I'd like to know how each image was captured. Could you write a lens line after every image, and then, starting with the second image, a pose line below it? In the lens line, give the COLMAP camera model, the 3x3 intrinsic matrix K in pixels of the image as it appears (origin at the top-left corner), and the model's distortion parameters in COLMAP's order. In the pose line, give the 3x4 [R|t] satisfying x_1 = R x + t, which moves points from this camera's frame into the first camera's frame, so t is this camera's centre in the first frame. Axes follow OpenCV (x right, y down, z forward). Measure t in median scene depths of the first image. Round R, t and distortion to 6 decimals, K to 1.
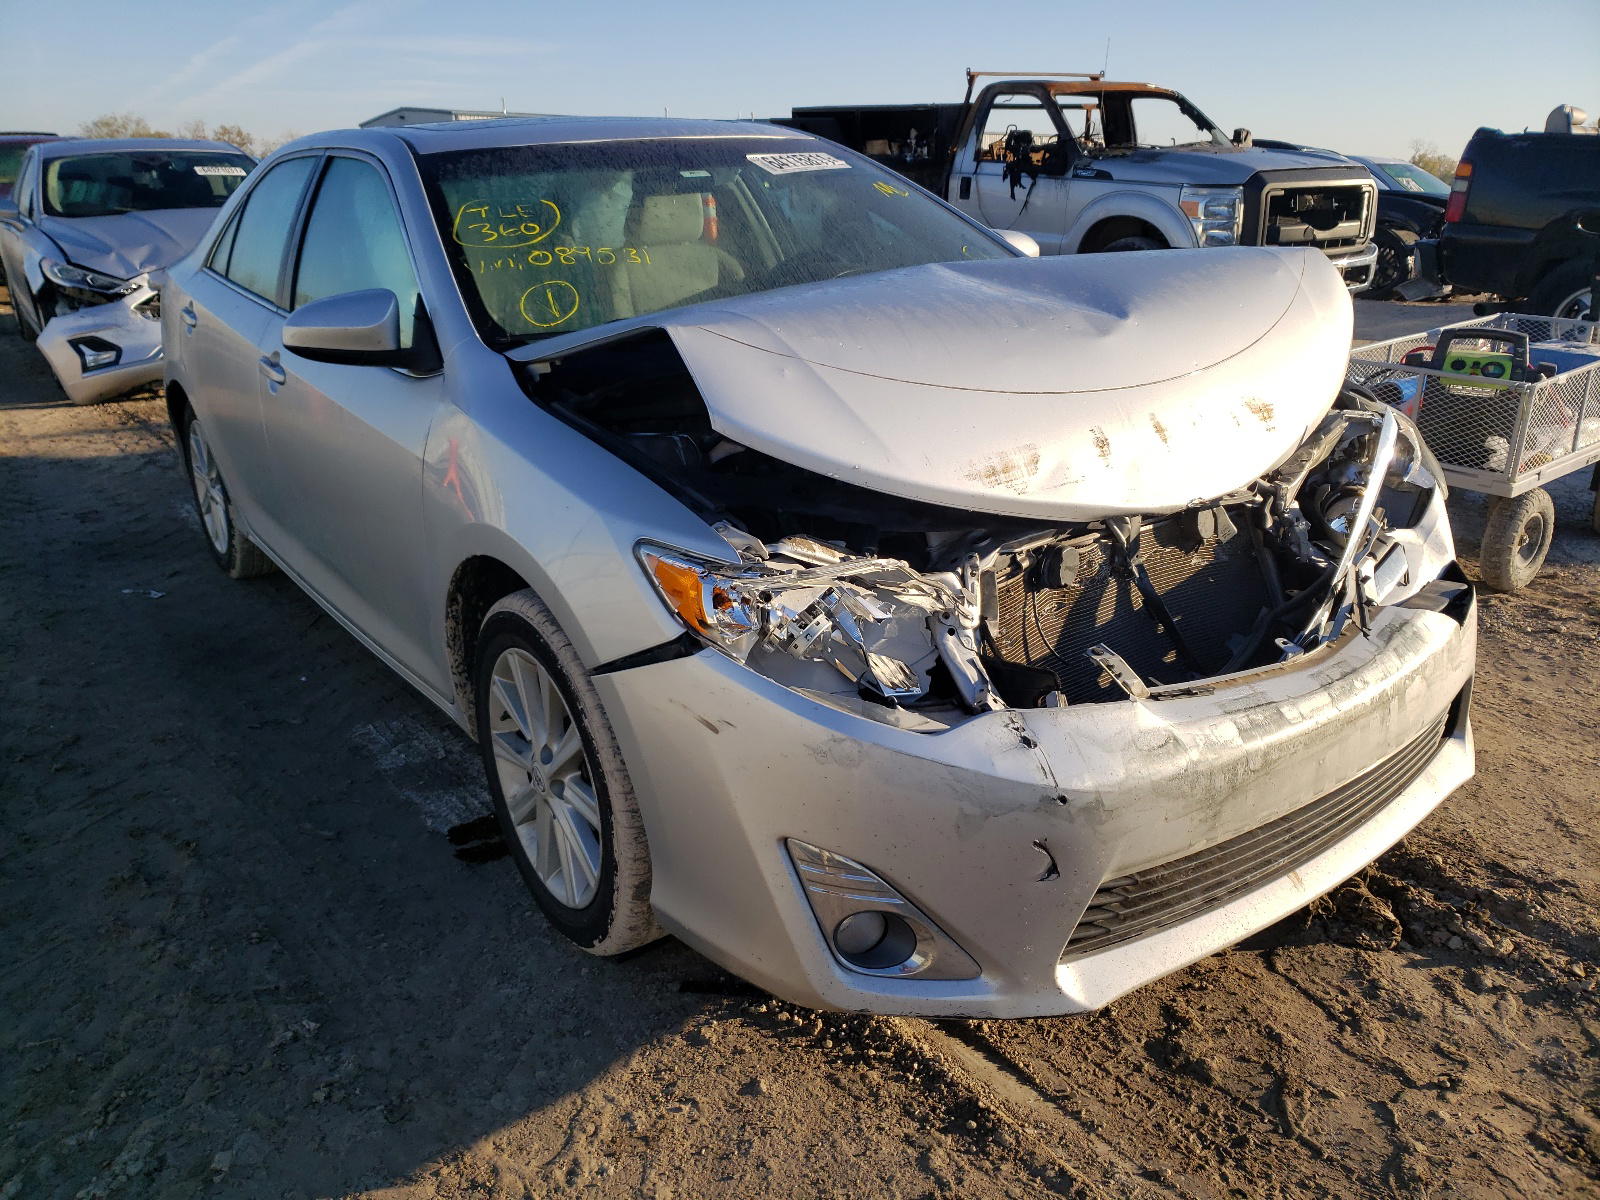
lens RADIAL K [[1273.2, 0, 800.0], [0, 1273.2, 600.0], [0, 0, 1]] dist [0.002903, 0.009692]
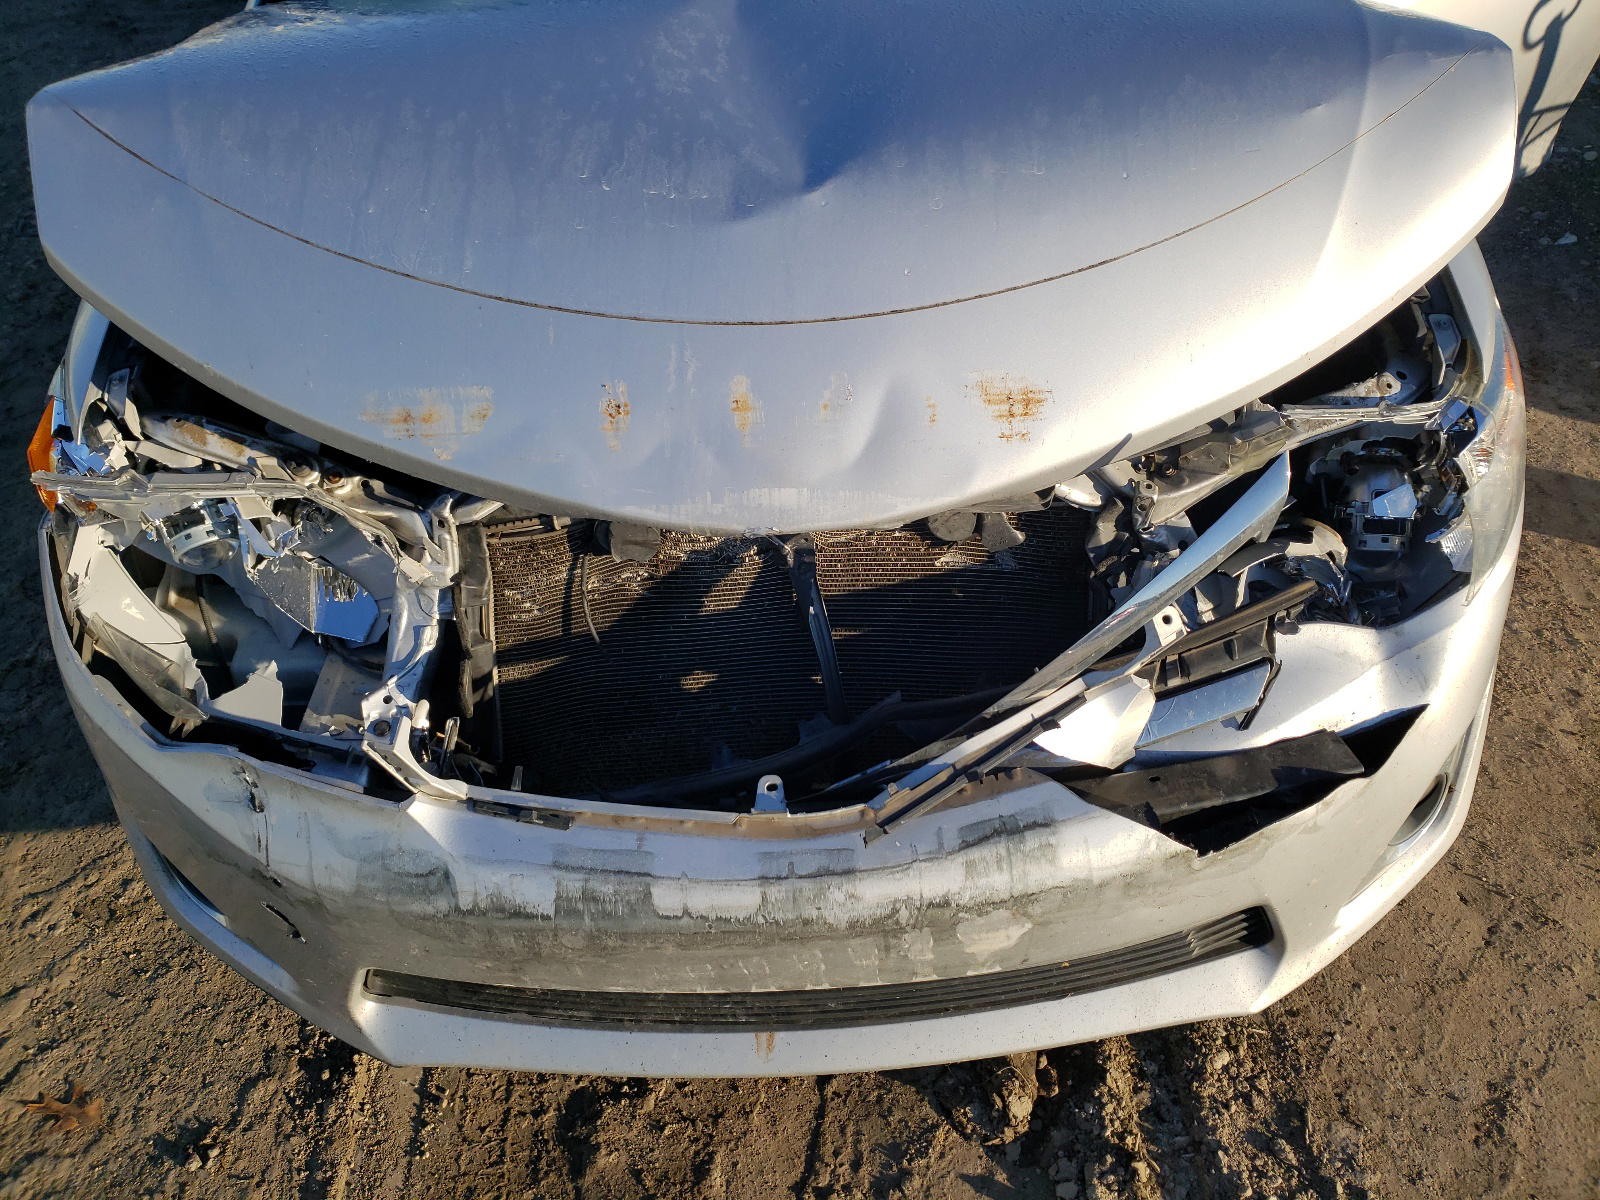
lens RADIAL K [[1273.2, 0, 800.0], [0, 1273.2, 600.0], [0, 0, 1]] dist [0.002903, 0.009692]
pose [[0.827695, 0.388651, -0.404810, 0.627295], [-0.186948, 0.871116, 0.454100, -0.356217], [0.529123, -0.300178, 0.793676, 0.520495]]
